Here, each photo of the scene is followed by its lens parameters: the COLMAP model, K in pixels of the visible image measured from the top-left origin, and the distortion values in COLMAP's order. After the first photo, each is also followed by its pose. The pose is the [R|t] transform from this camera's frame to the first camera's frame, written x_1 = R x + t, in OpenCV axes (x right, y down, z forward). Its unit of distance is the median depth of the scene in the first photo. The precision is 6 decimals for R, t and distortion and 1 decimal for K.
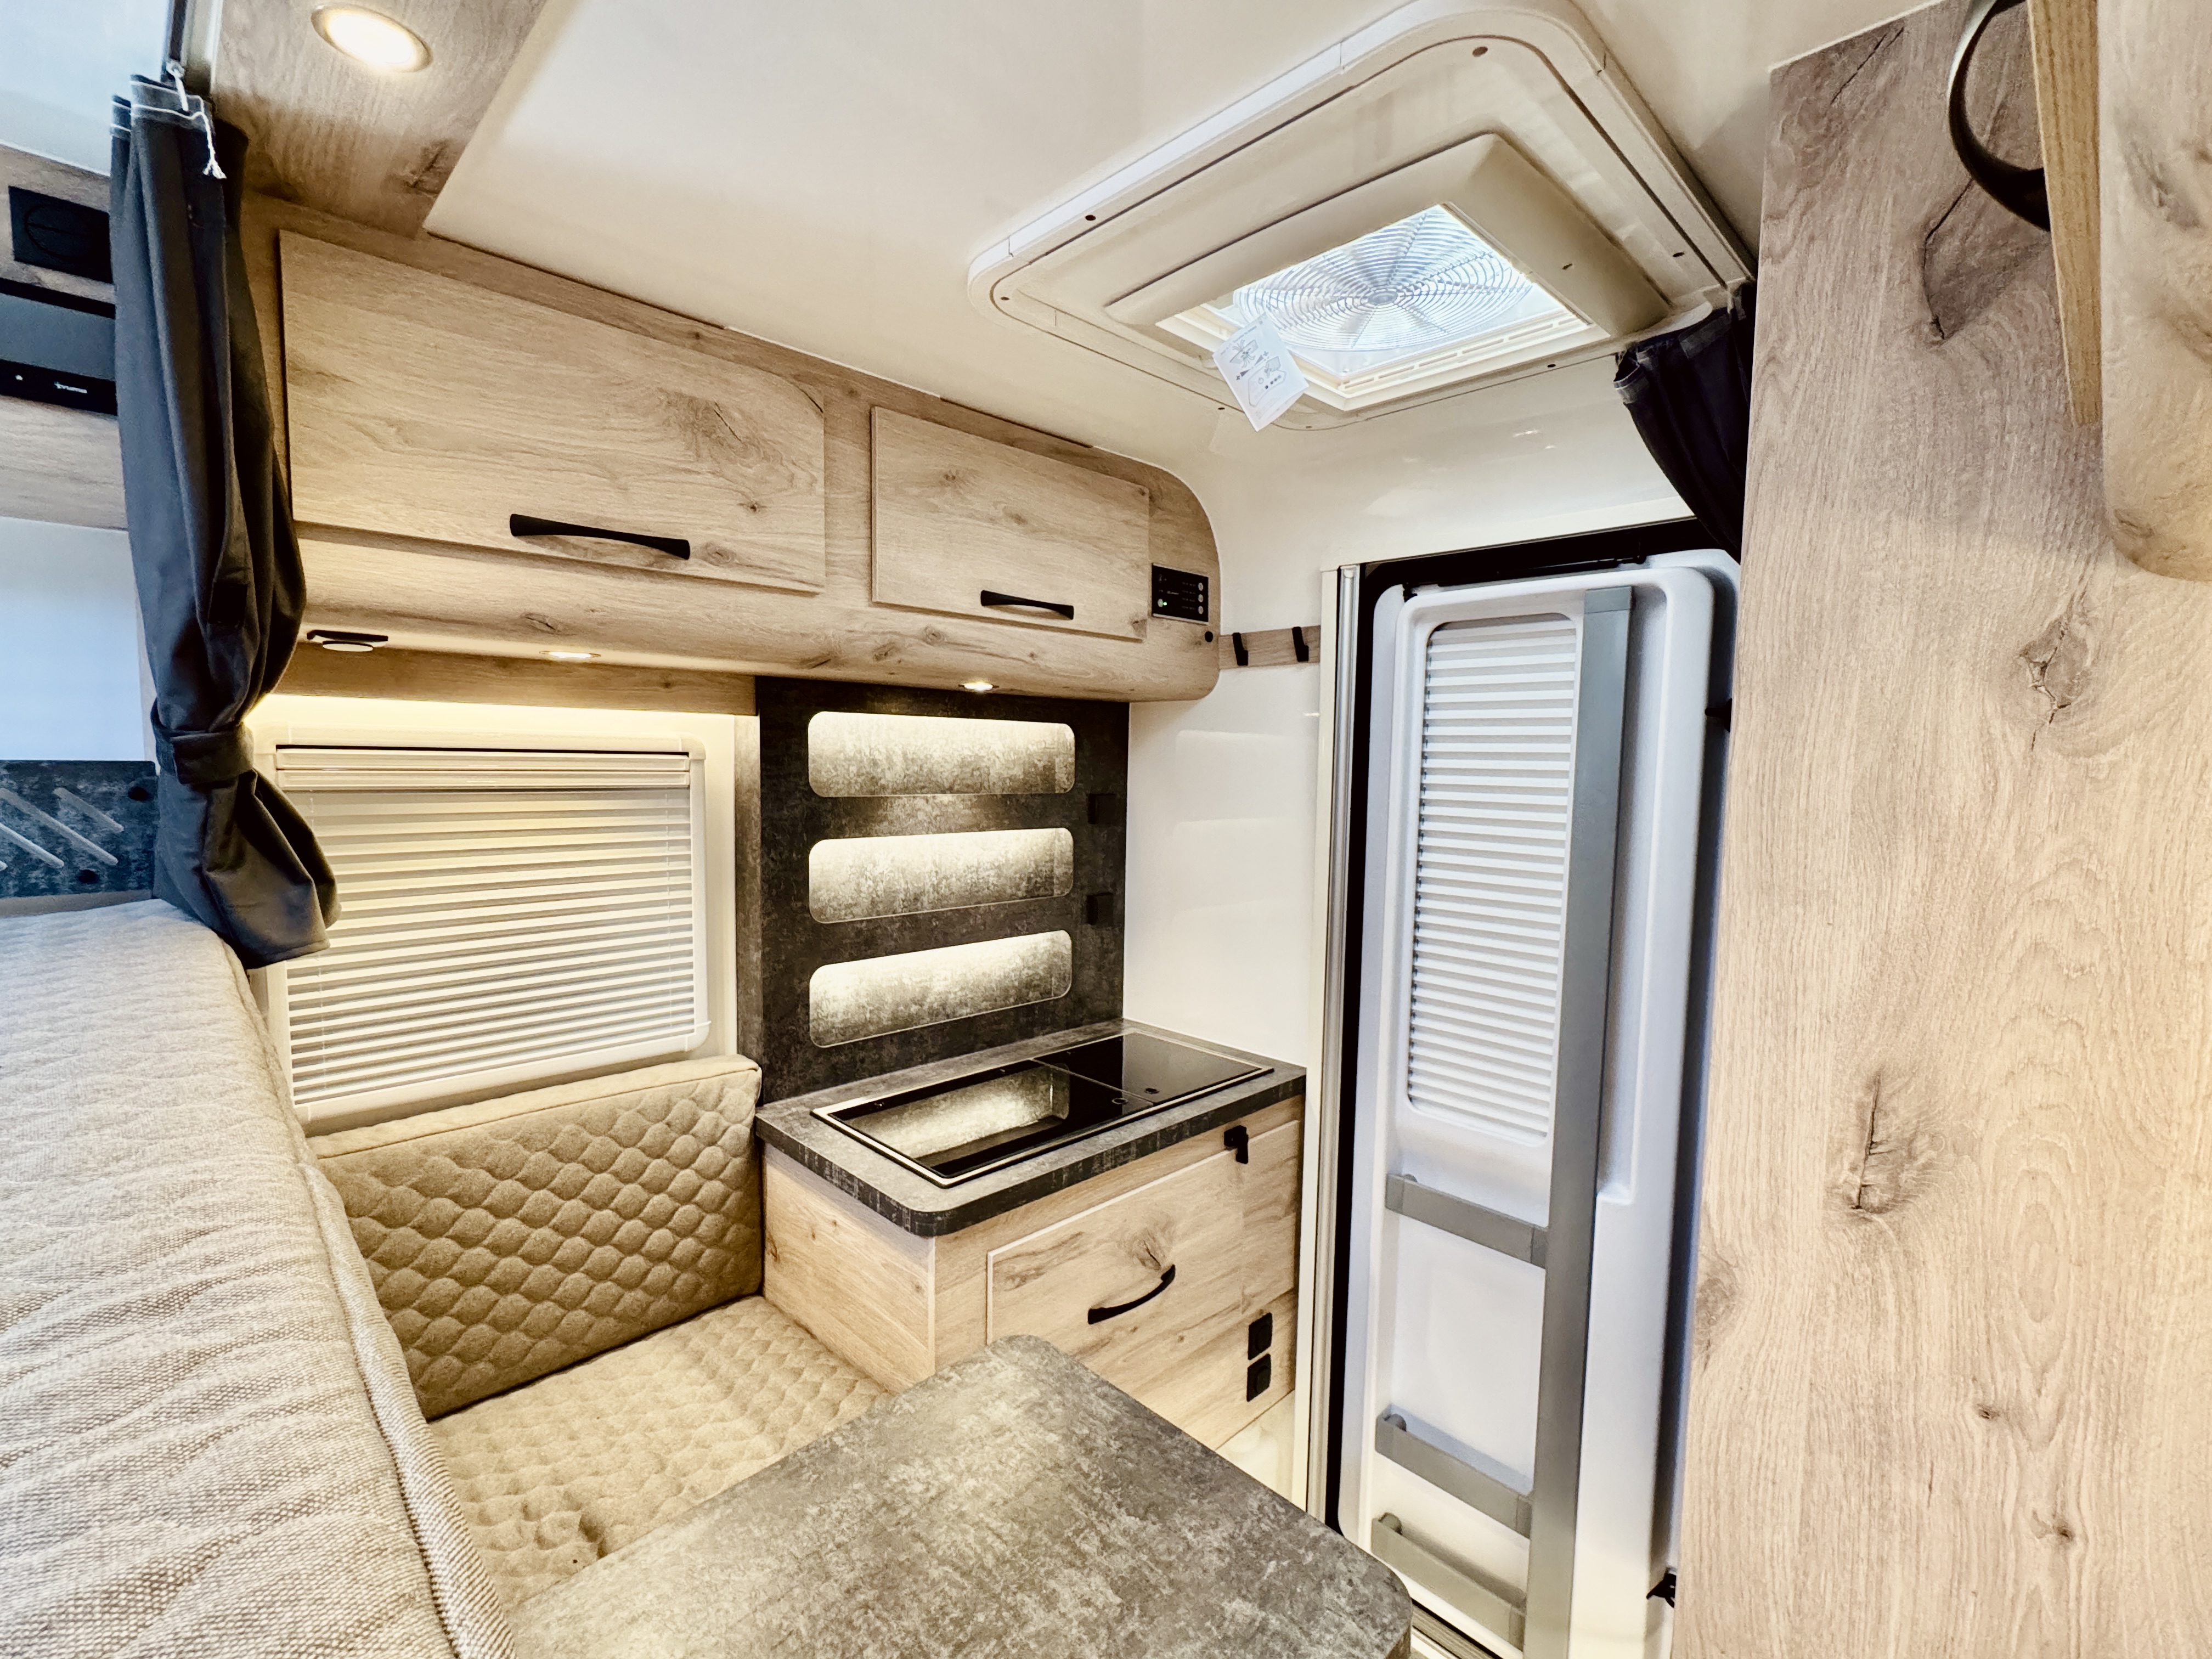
lens RADIAL K [[977.5, 0, 1105.2], [0, 977.5, 841.9], [0, 0, 1]] dist [0.000292, -0.000472]
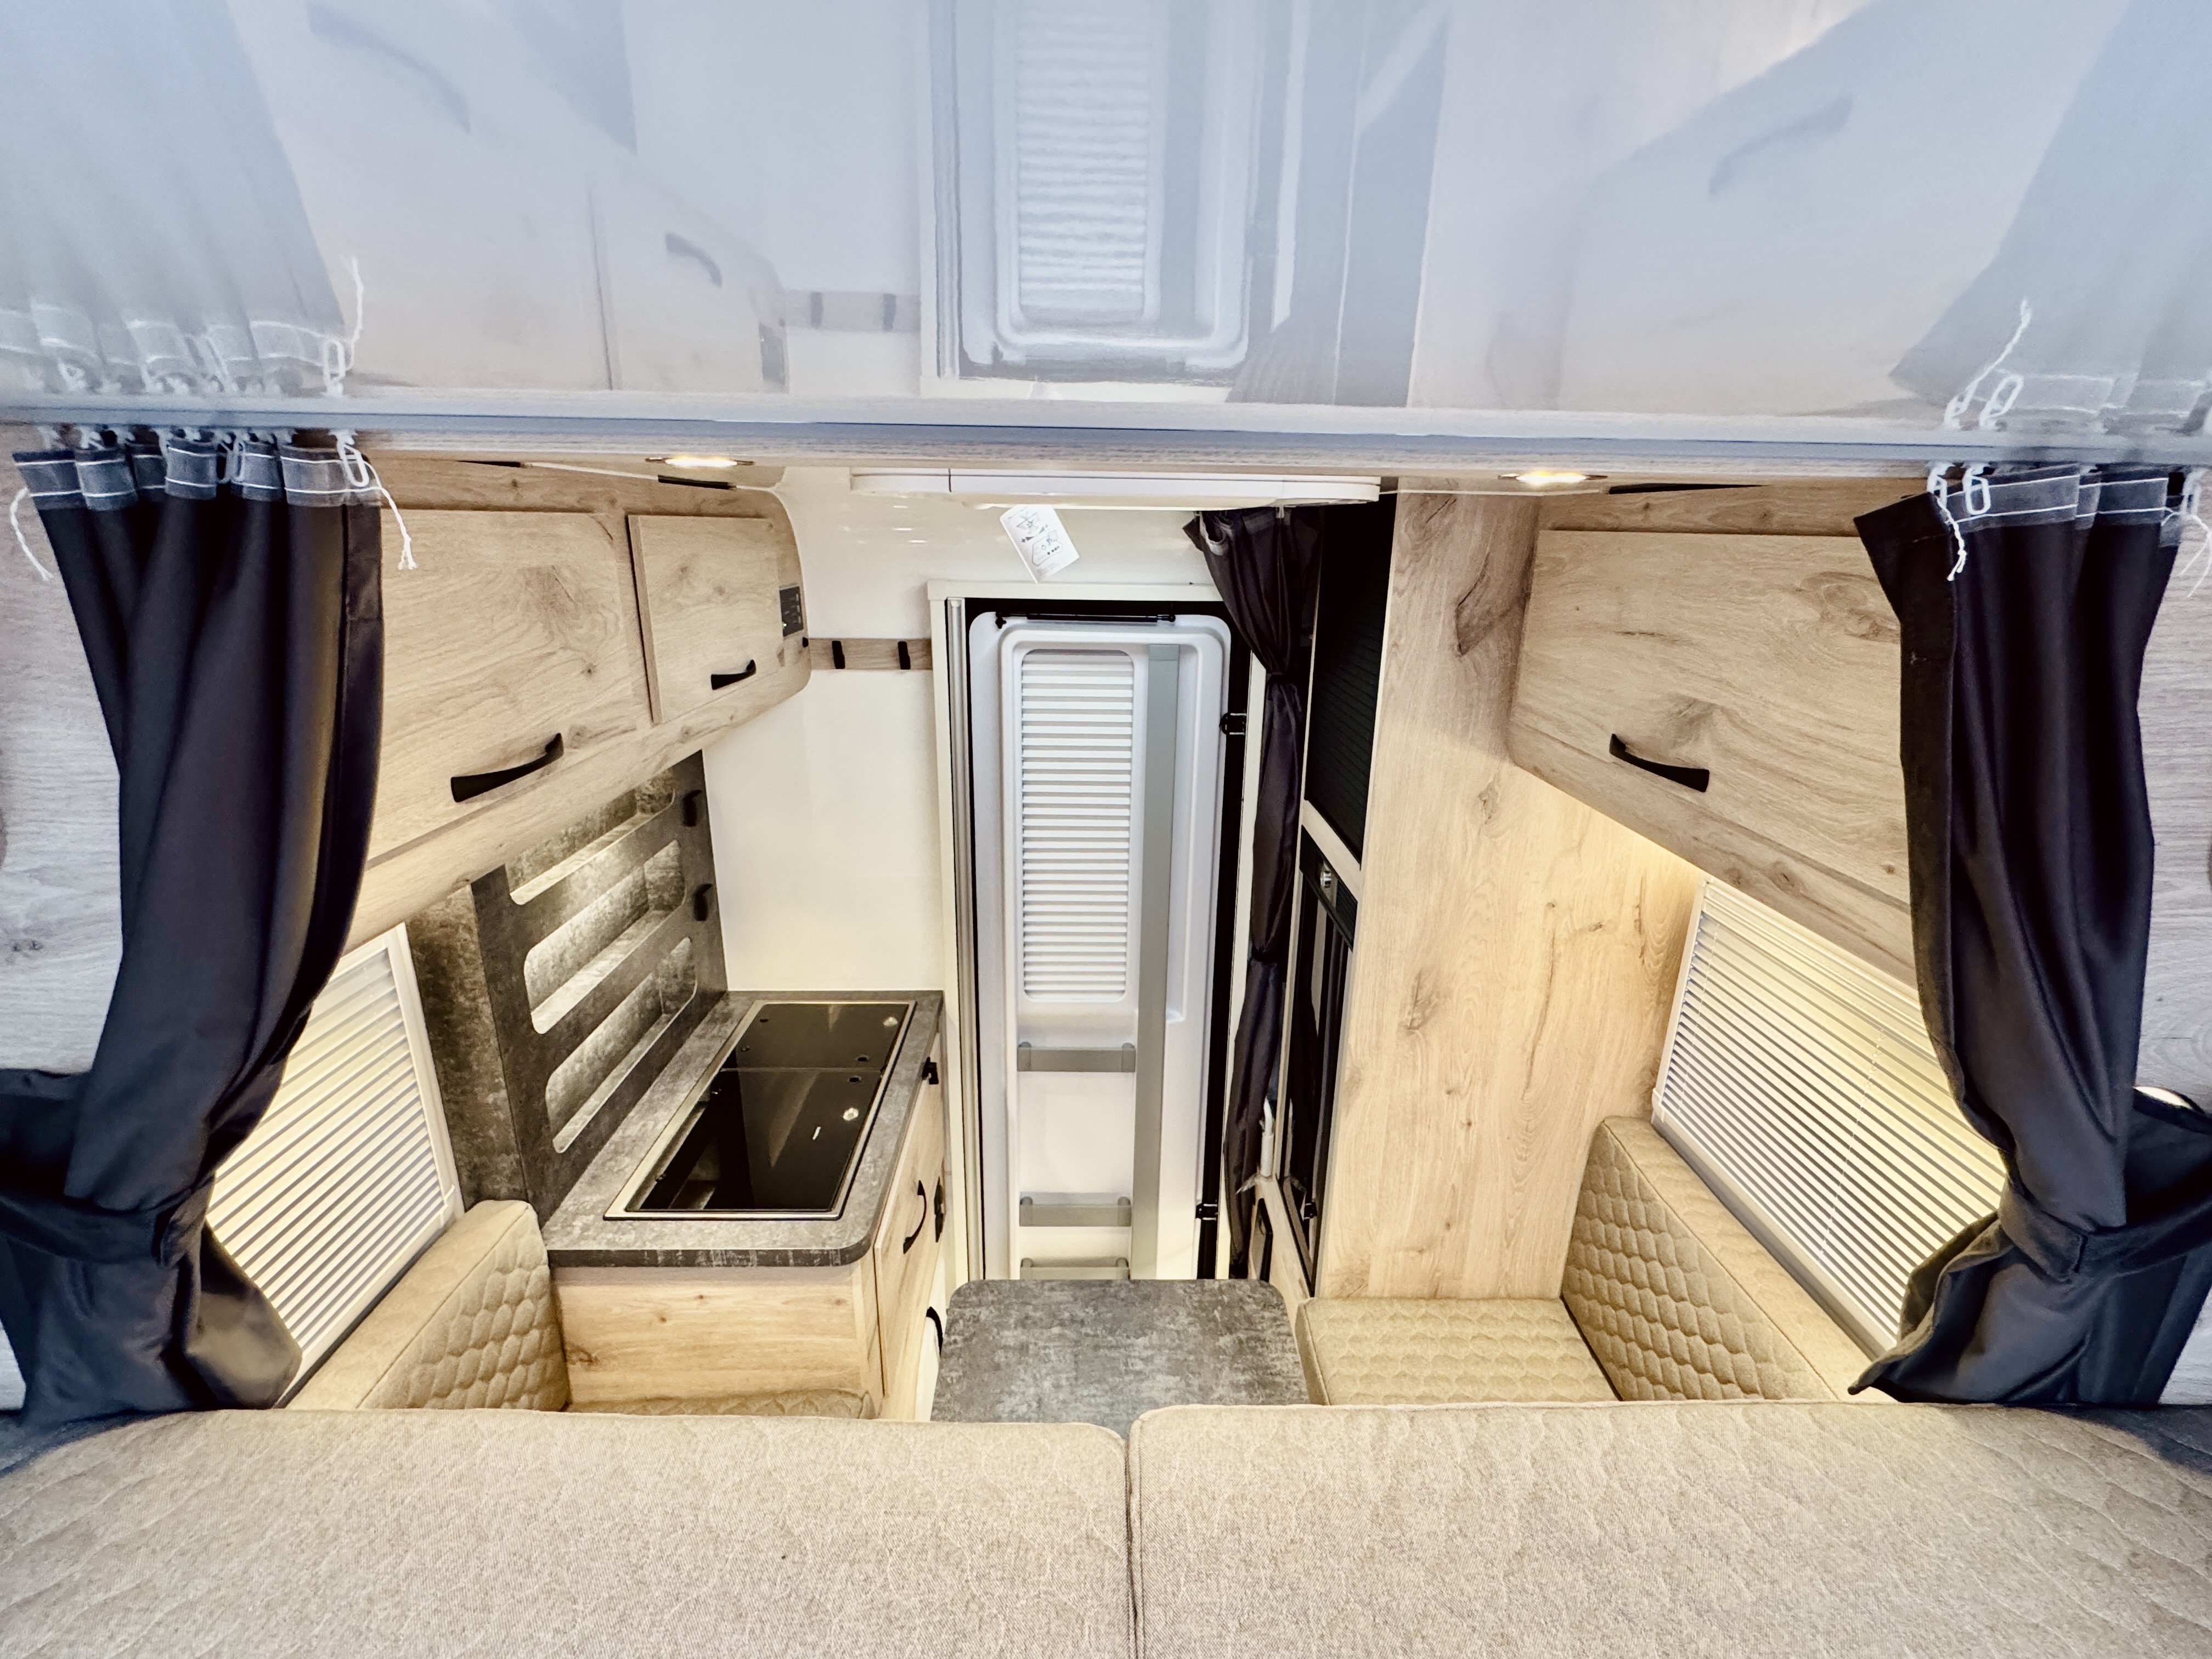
lens RADIAL K [[977.5, 0, 1105.2], [0, 977.5, 841.9], [0, 0, 1]] dist [0.000292, -0.000472]
pose [[0.688622, -0.228858, 0.688058, -1.134044], [0.060073, 0.963631, 0.260395, -0.652696], [-0.722628, -0.137980, 0.677326, 0.046659]]
